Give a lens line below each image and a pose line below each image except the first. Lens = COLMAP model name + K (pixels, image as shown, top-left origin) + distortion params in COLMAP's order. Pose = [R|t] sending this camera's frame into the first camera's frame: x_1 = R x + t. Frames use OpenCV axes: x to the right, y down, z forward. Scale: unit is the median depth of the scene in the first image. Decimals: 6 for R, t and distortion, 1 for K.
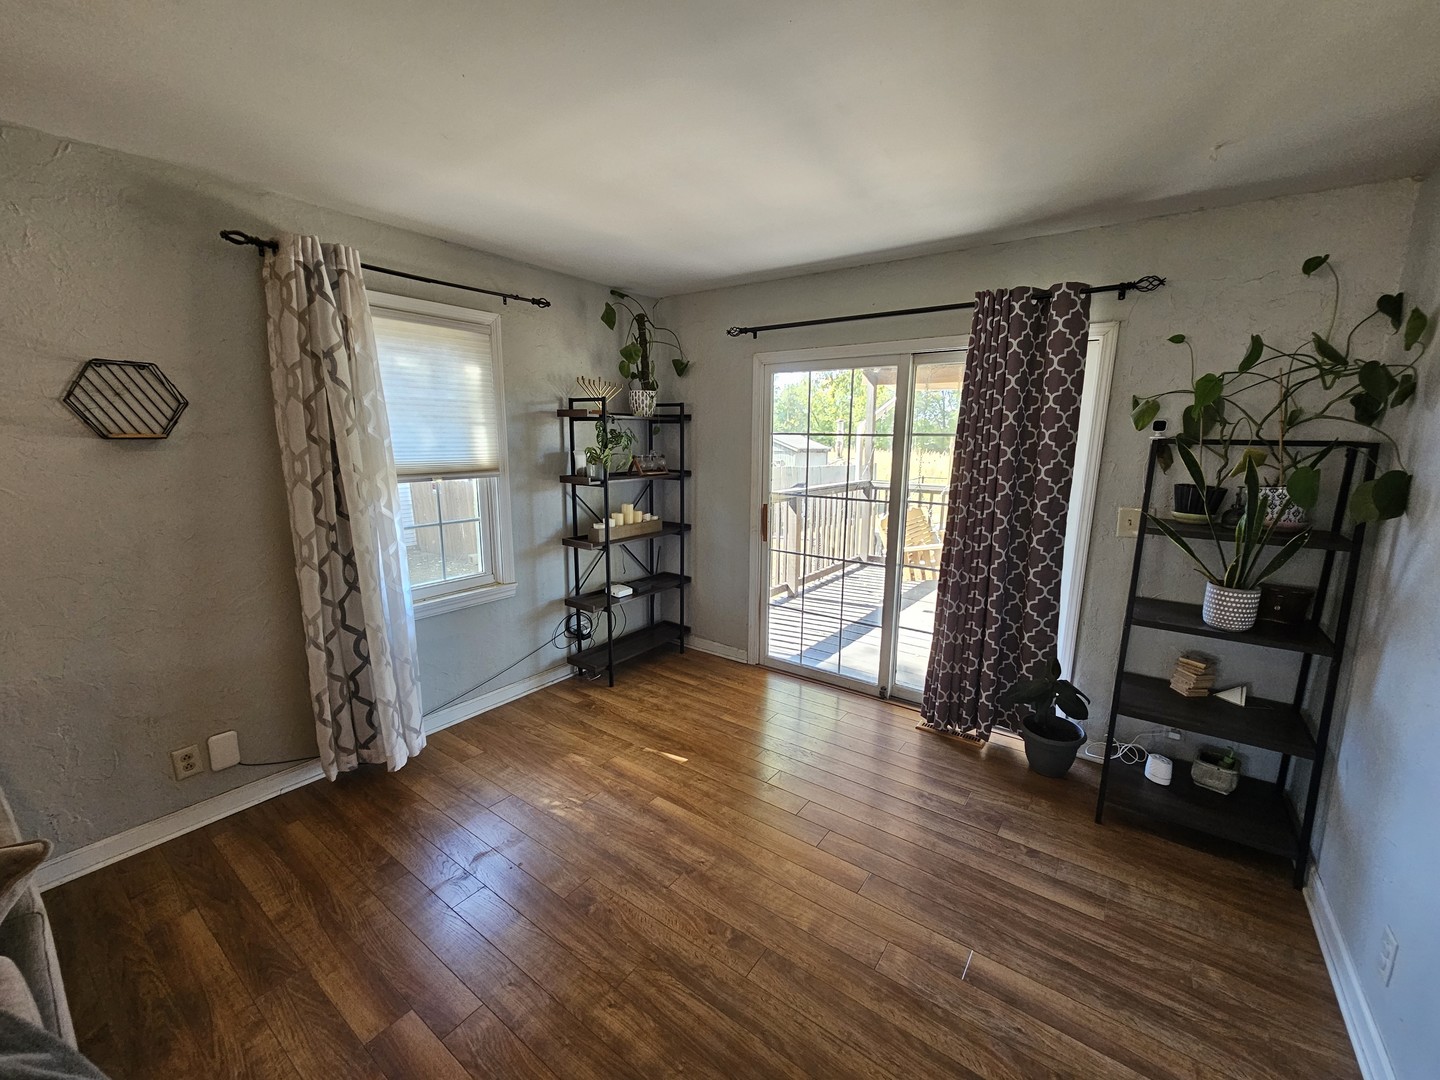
lens RADIAL K [[584.8, 0, 727.2], [0, 584.8, 543.0], [0, 0, 1]] dist [0.004483, -0.000279]
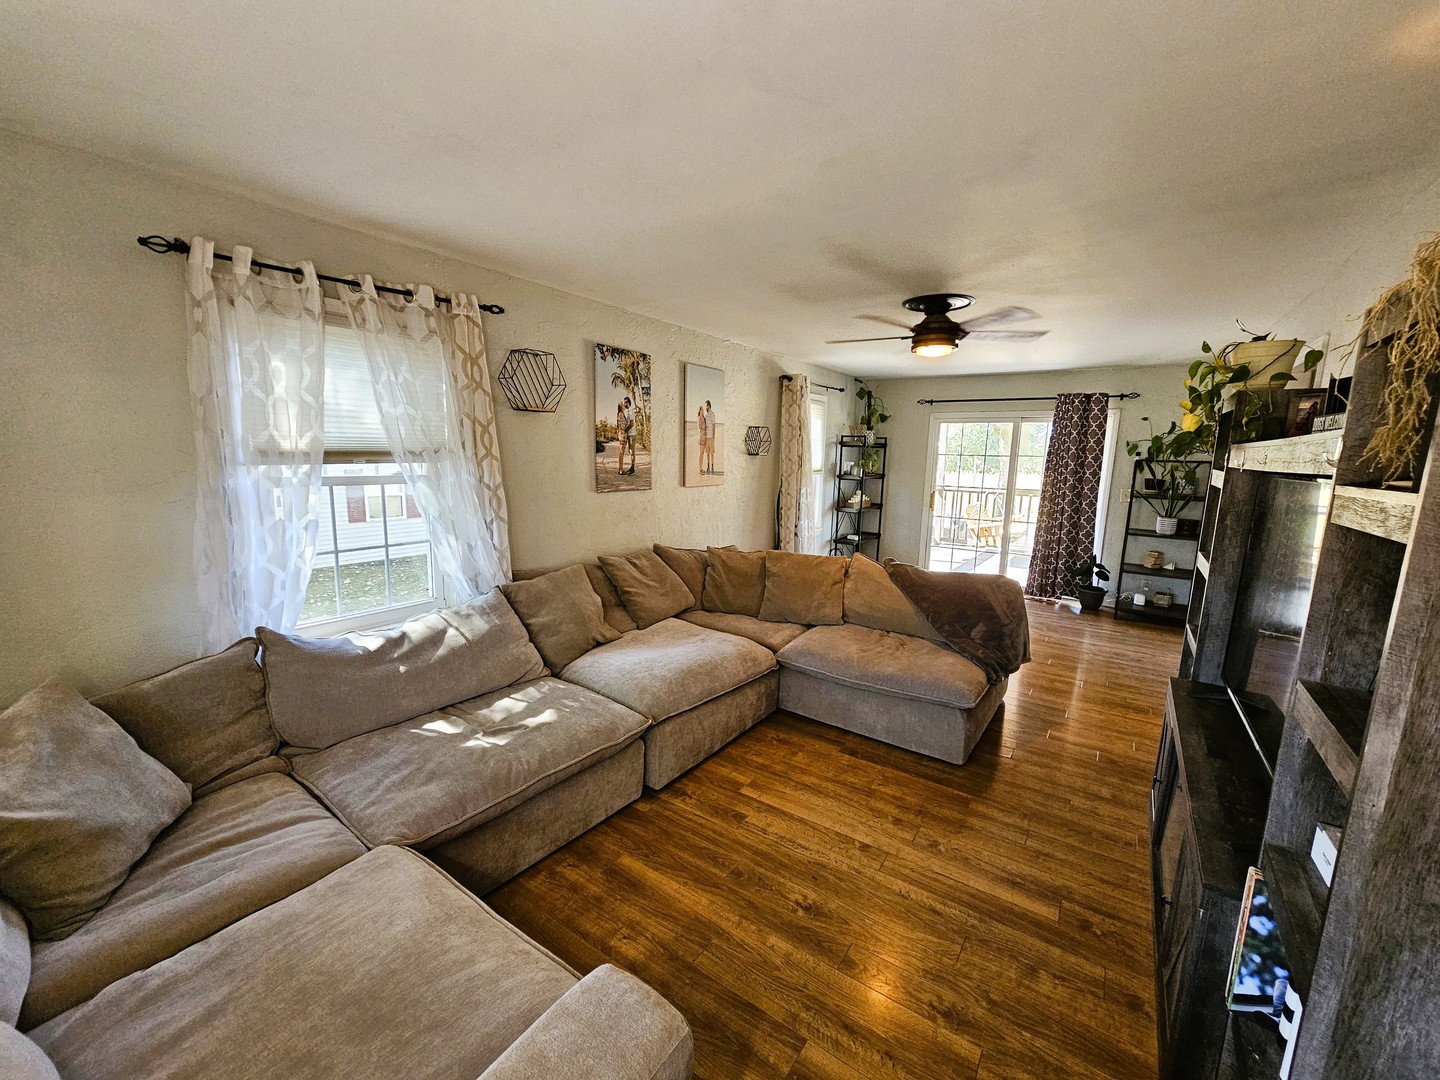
lens RADIAL K [[584.8, 0, 730.9], [0, 584.8, 544.7], [0, 0, 1]] dist [0.004483, -0.000279]
pose [[0.999437, 0.007495, 0.032713, -0.946773], [-0.006711, 0.999689, -0.024023, 0.225810], [-0.032882, 0.023790, 0.999176, -1.256980]]
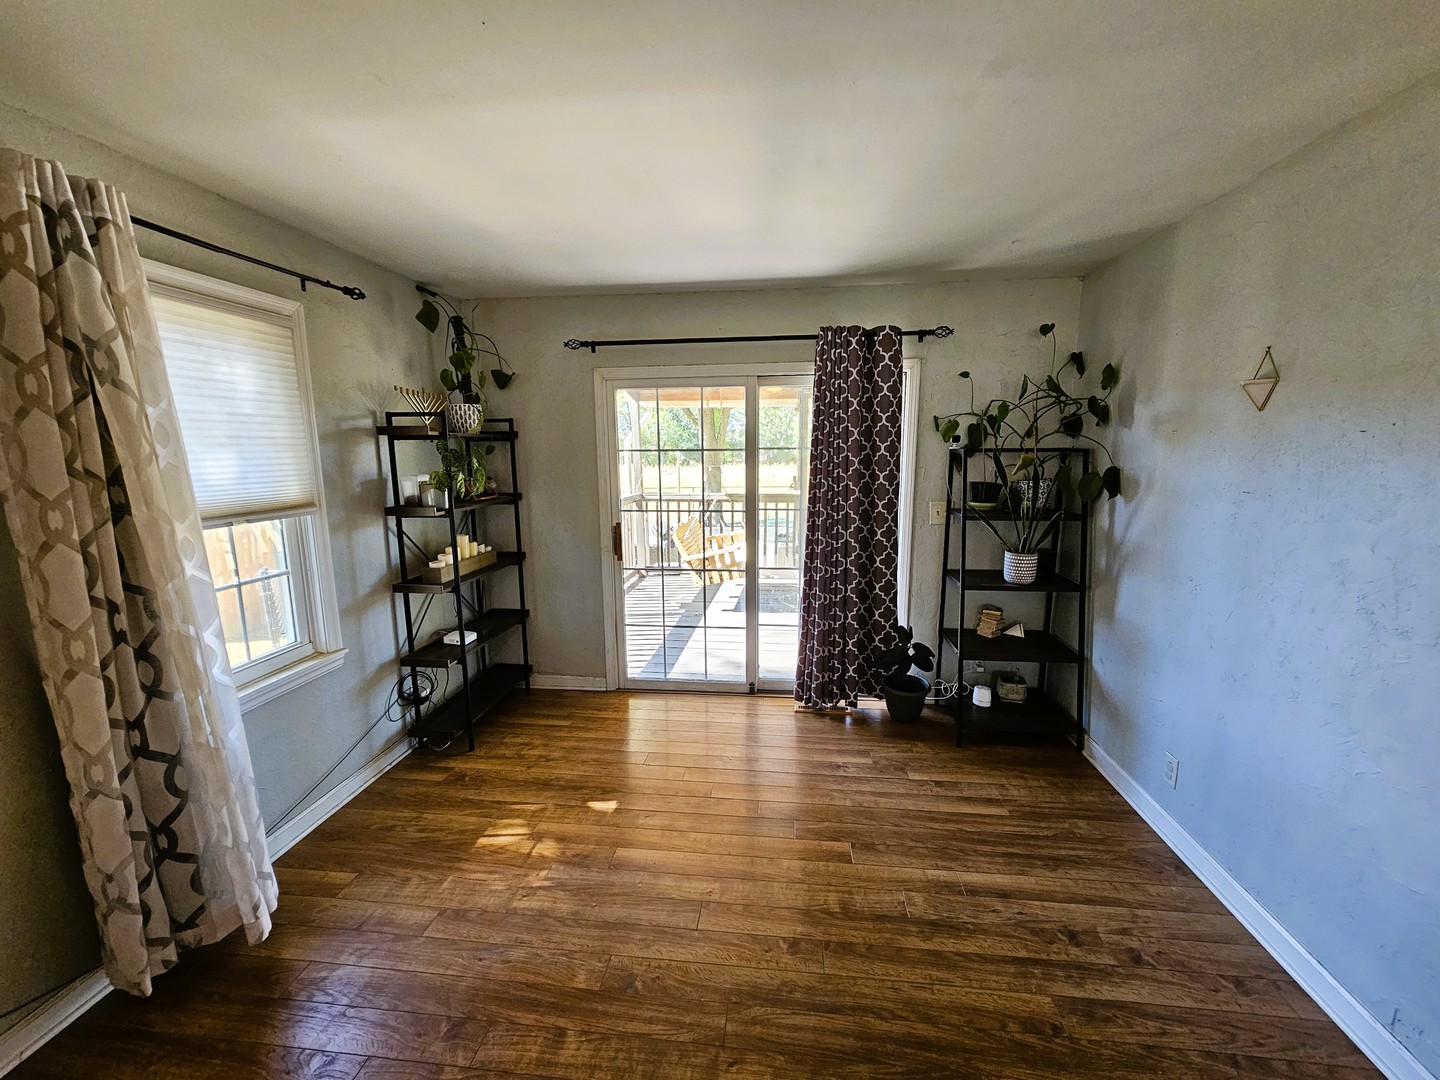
lens RADIAL K [[584.8, 0, 725.0], [0, 584.8, 542.5], [0, 0, 1]] dist [0.004483, -0.000279]
pose [[0.872940, -0.096125, 0.478263, -0.359862], [0.107298, 0.994219, 0.003982, -0.026873], [-0.475881, 0.047841, 0.878207, 0.090252]]
